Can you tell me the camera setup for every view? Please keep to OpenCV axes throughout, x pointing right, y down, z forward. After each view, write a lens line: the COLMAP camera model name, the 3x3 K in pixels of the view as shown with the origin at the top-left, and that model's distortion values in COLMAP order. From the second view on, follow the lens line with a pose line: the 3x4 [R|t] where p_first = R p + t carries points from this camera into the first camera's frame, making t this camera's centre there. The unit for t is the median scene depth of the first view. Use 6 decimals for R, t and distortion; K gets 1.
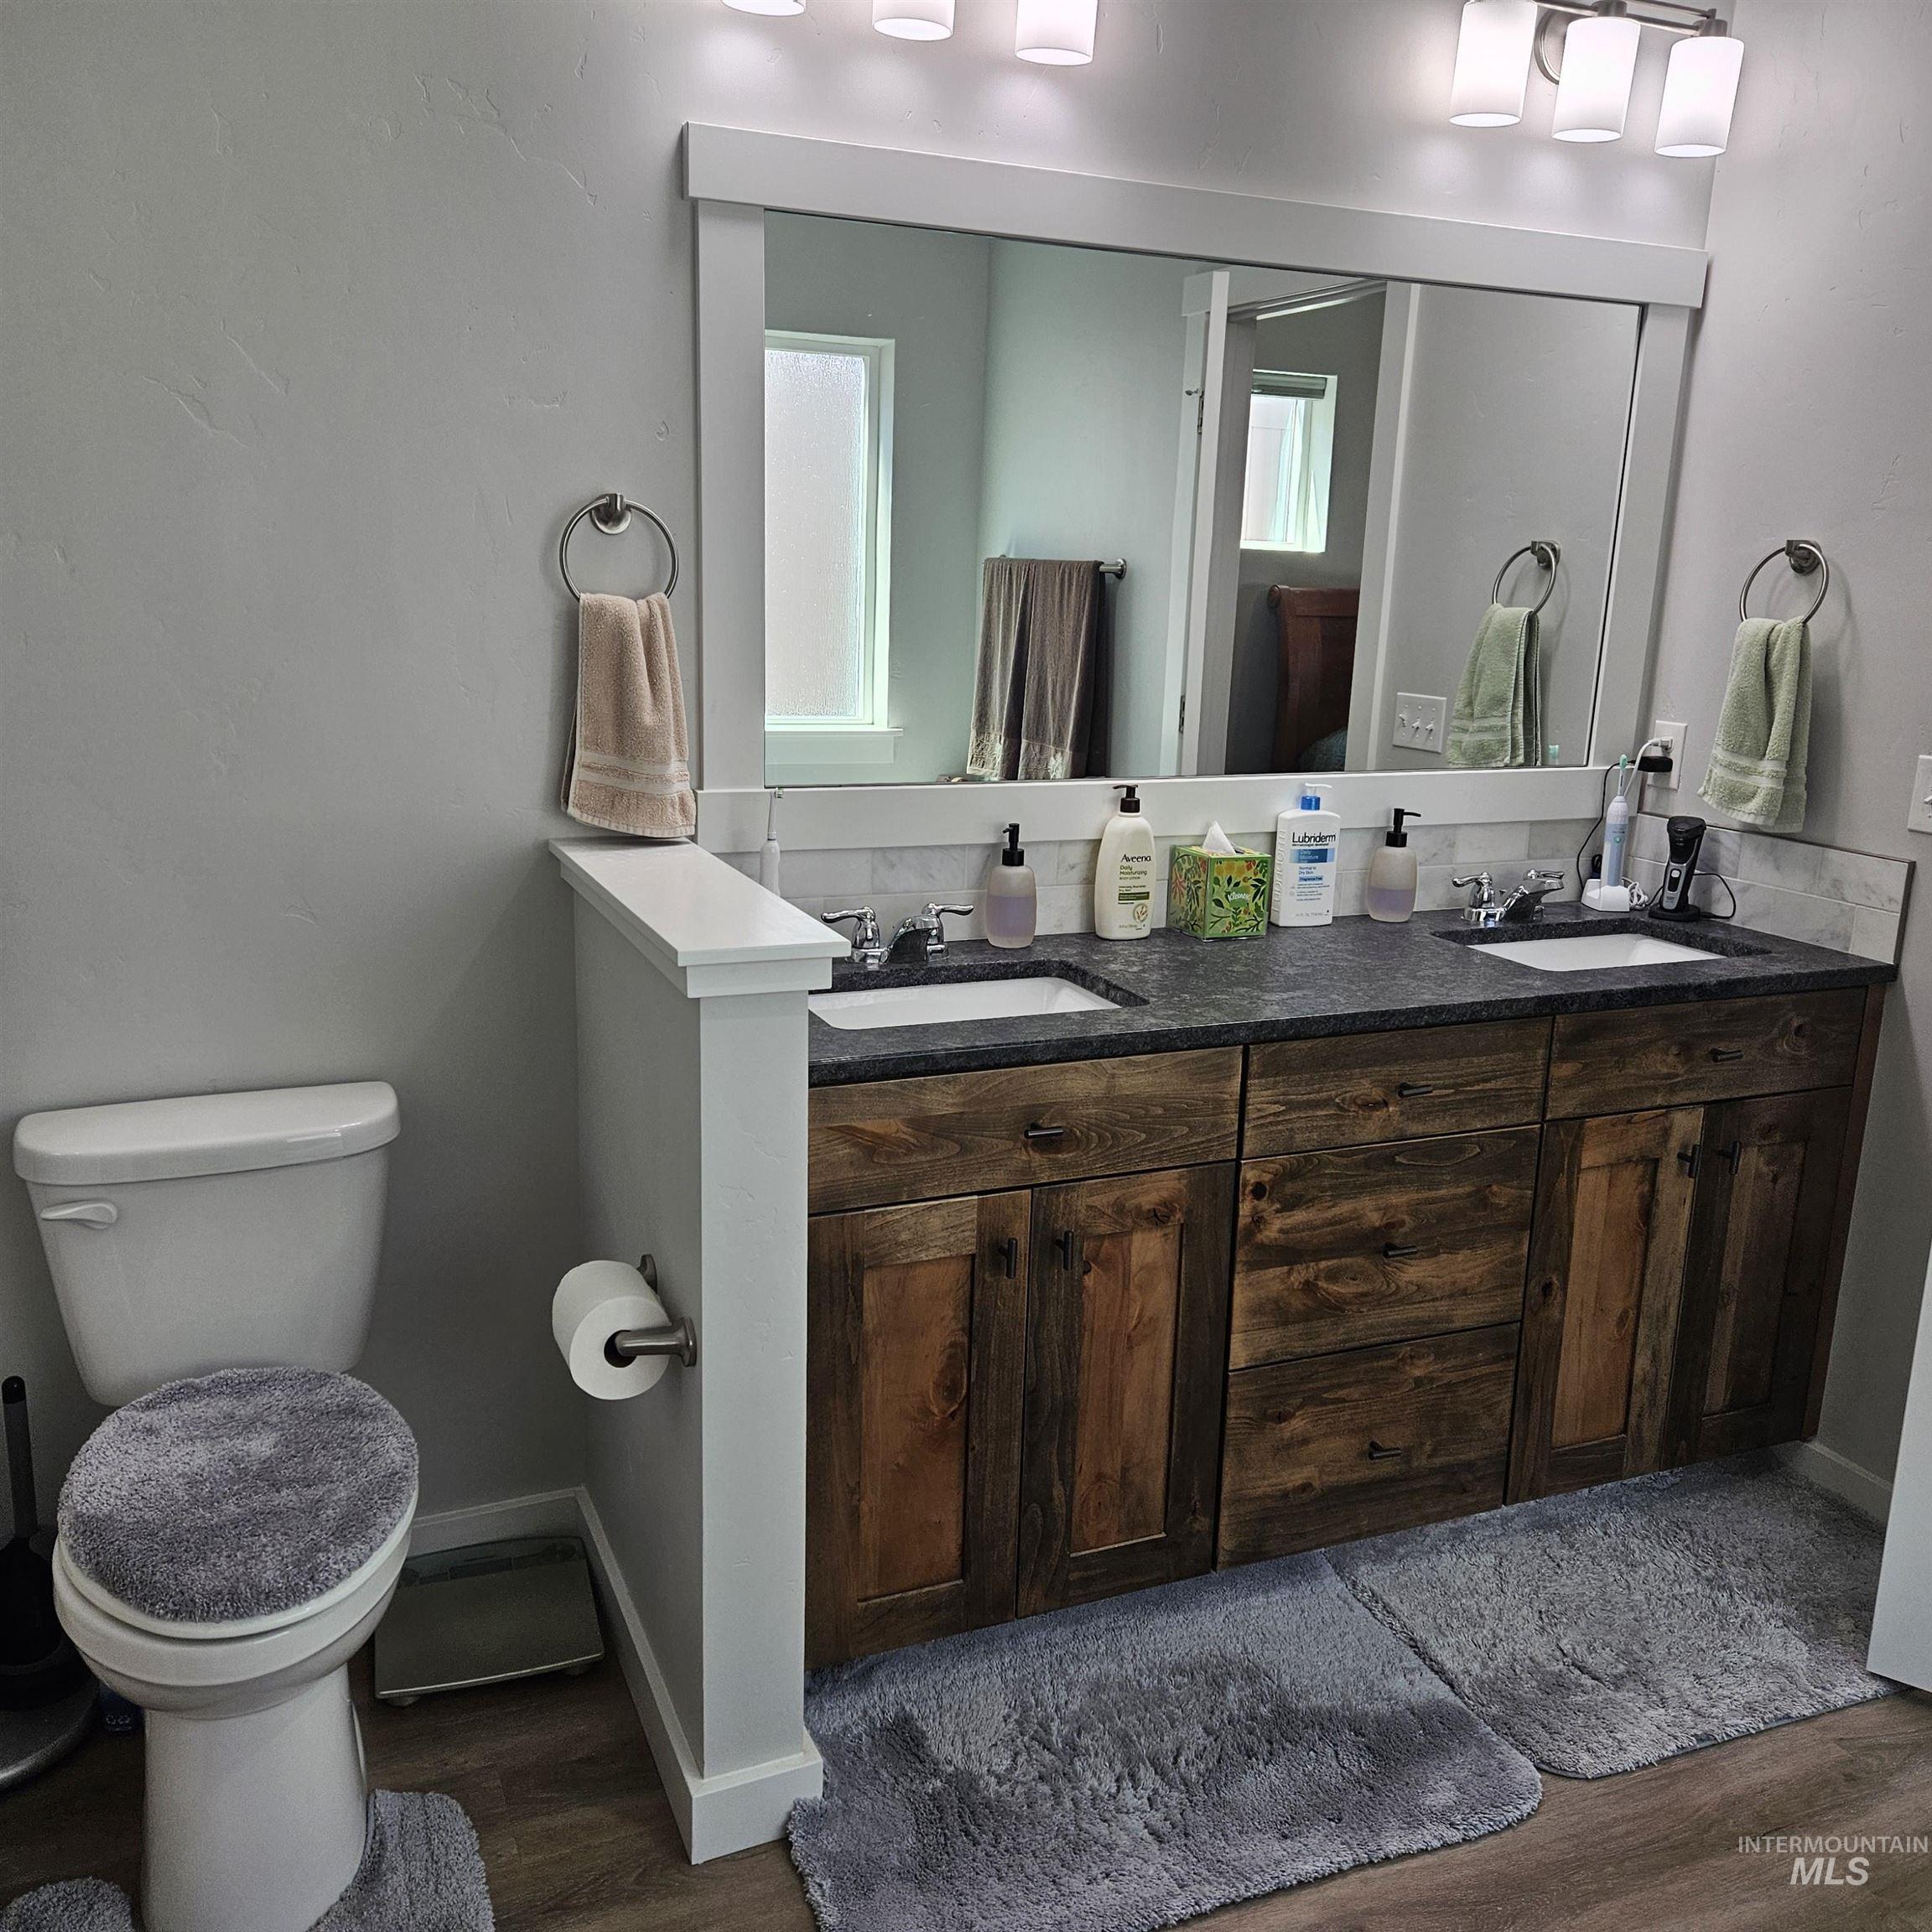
lens RADIAL K [[1708.3, 0, 976.1], [0, 1708.3, 962.7], [0, 0, 1]] dist [0.095437, -0.094100]
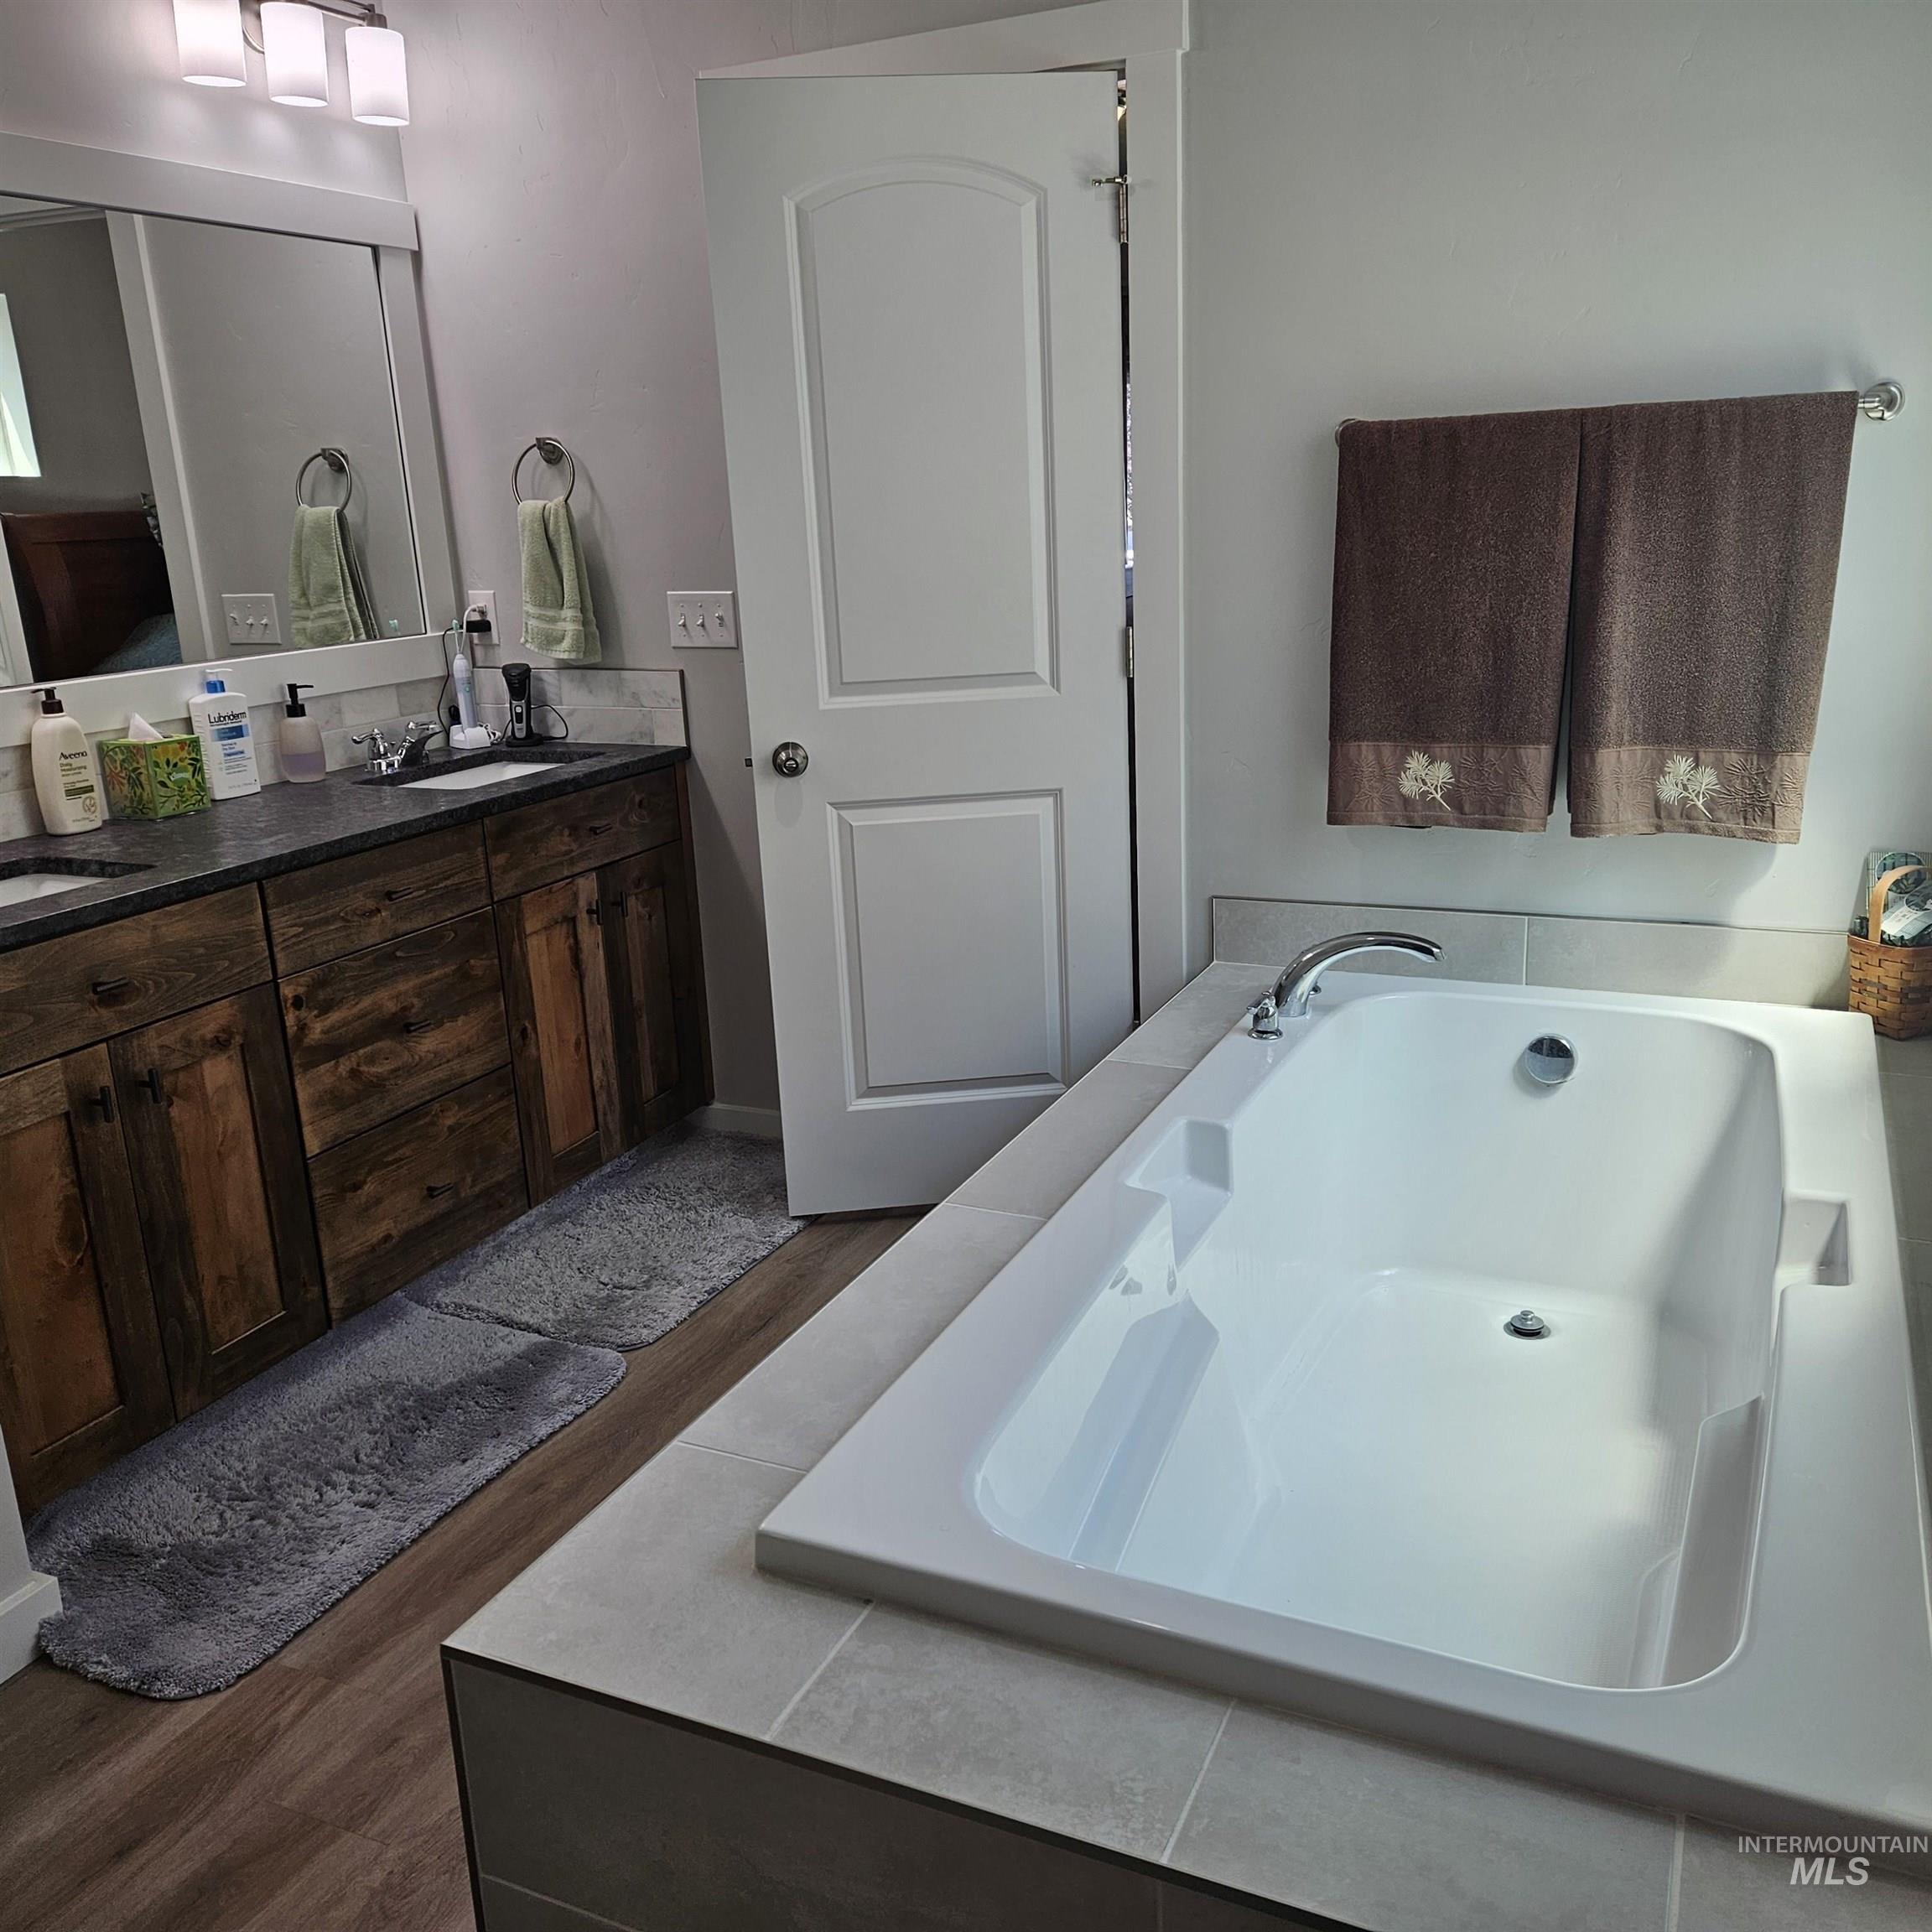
lens RADIAL K [[1708.3, 0, 976.1], [0, 1708.3, 962.7], [0, 0, 1]] dist [0.095437, -0.094100]
pose [[0.742241, -0.239693, 0.625800, -0.209862], [0.214127, 0.969719, 0.117452, 0.060809], [-0.635003, 0.046823, 0.771090, -0.202667]]
